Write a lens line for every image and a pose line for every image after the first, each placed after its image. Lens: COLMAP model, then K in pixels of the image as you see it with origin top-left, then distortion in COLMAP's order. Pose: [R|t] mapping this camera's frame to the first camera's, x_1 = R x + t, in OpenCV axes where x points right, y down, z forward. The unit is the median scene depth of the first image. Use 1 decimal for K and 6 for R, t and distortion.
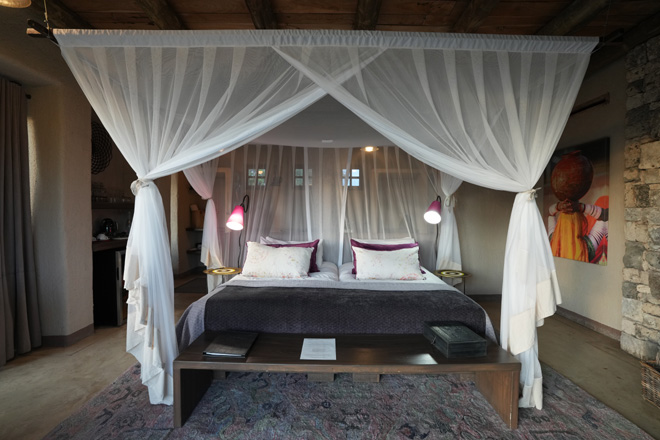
lens RADIAL K [[312.1, 0, 330.0], [0, 312.1, 220.0], [0, 0, 1]] dist [-0.001356, -0.000046]
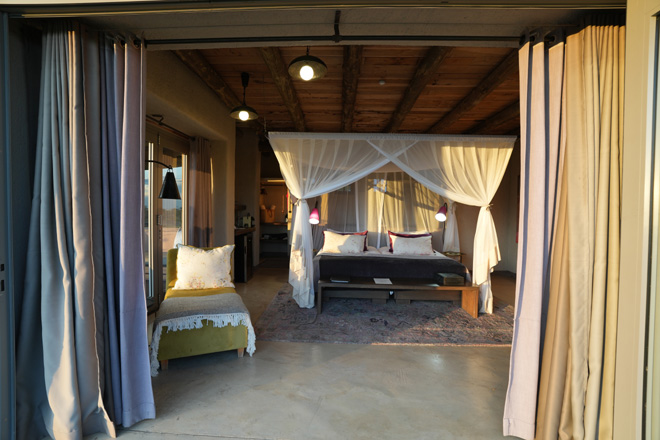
lens RADIAL K [[312.1, 0, 330.0], [0, 312.1, 220.0], [0, 0, 1]] dist [-0.001356, -0.000046]
pose [[0.999369, 0.009056, -0.034342, -0.281781], [-0.008594, 0.999871, 0.013573, -0.017927], [0.034460, -0.013269, 0.999318, -0.954193]]
